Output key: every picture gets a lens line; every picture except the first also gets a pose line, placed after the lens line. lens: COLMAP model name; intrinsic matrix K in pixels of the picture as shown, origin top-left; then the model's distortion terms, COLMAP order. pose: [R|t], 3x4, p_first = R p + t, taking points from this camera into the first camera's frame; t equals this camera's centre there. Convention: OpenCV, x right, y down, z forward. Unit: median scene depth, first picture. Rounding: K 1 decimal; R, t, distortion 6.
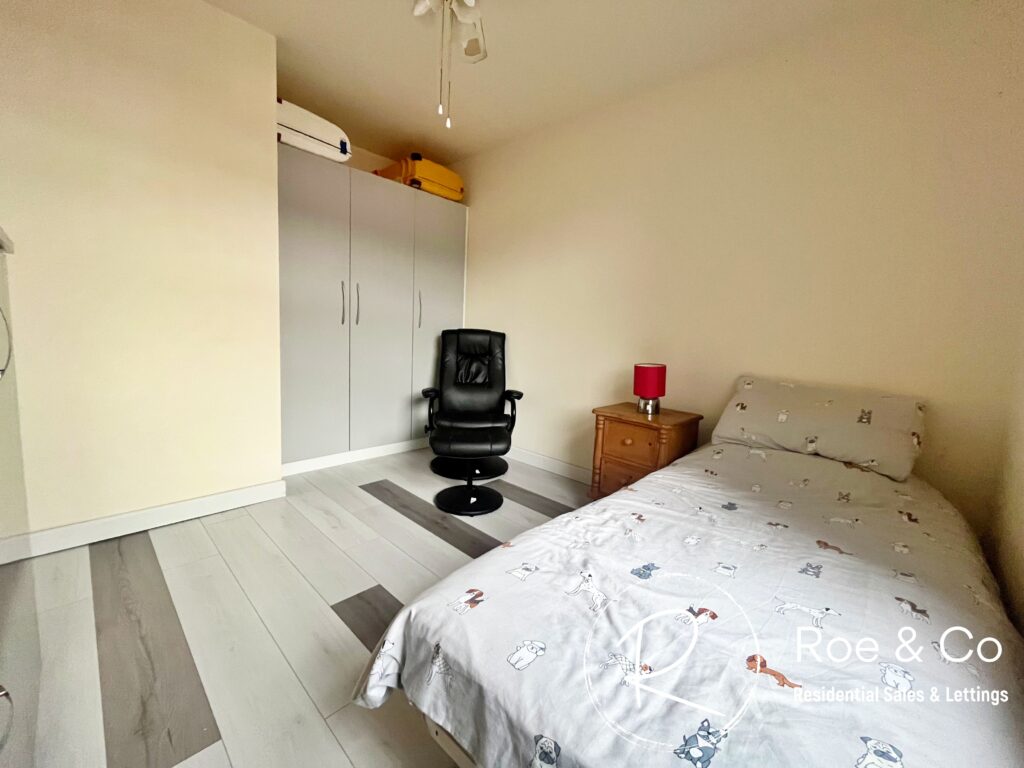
lens RADIAL K [[413.3, 0, 511.1], [0, 413.3, 379.8], [0, 0, 1]] dist [-0.003062, -0.000562]
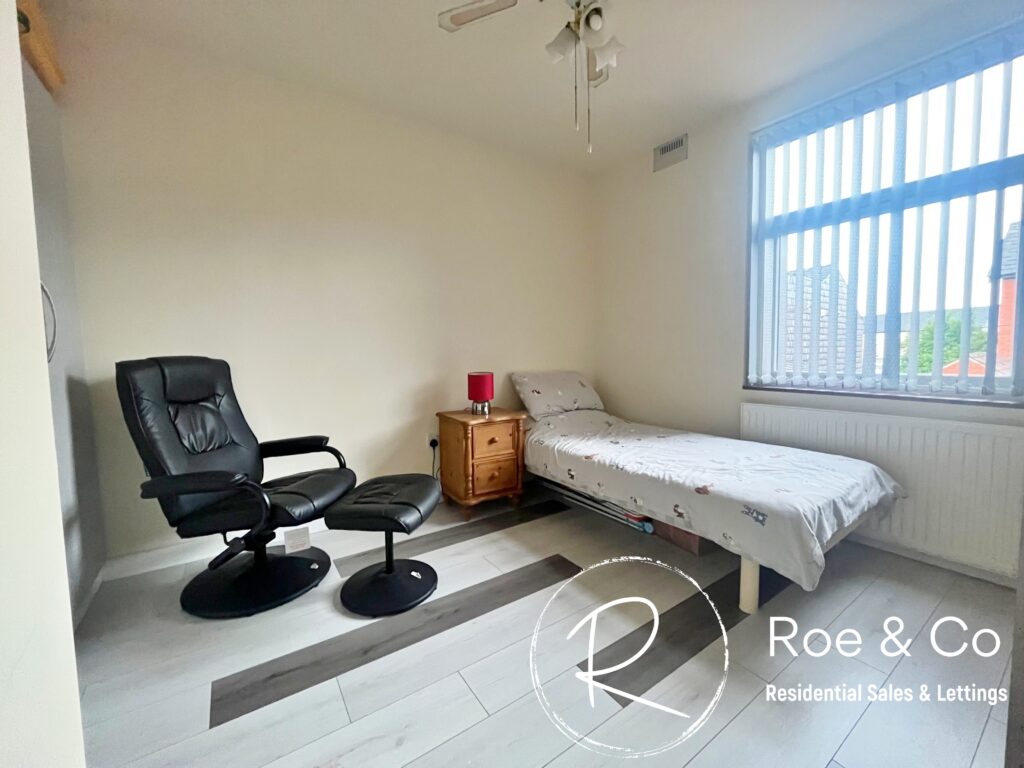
lens RADIAL K [[413.3, 0, 511.1], [0, 413.3, 379.8], [0, 0, 1]] dist [-0.003062, -0.000562]
pose [[0.224019, -0.123772, 0.966693, -0.776073], [0.146840, 0.984866, 0.092071, -0.112397], [-0.963459, 0.121324, 0.238803, 0.627866]]
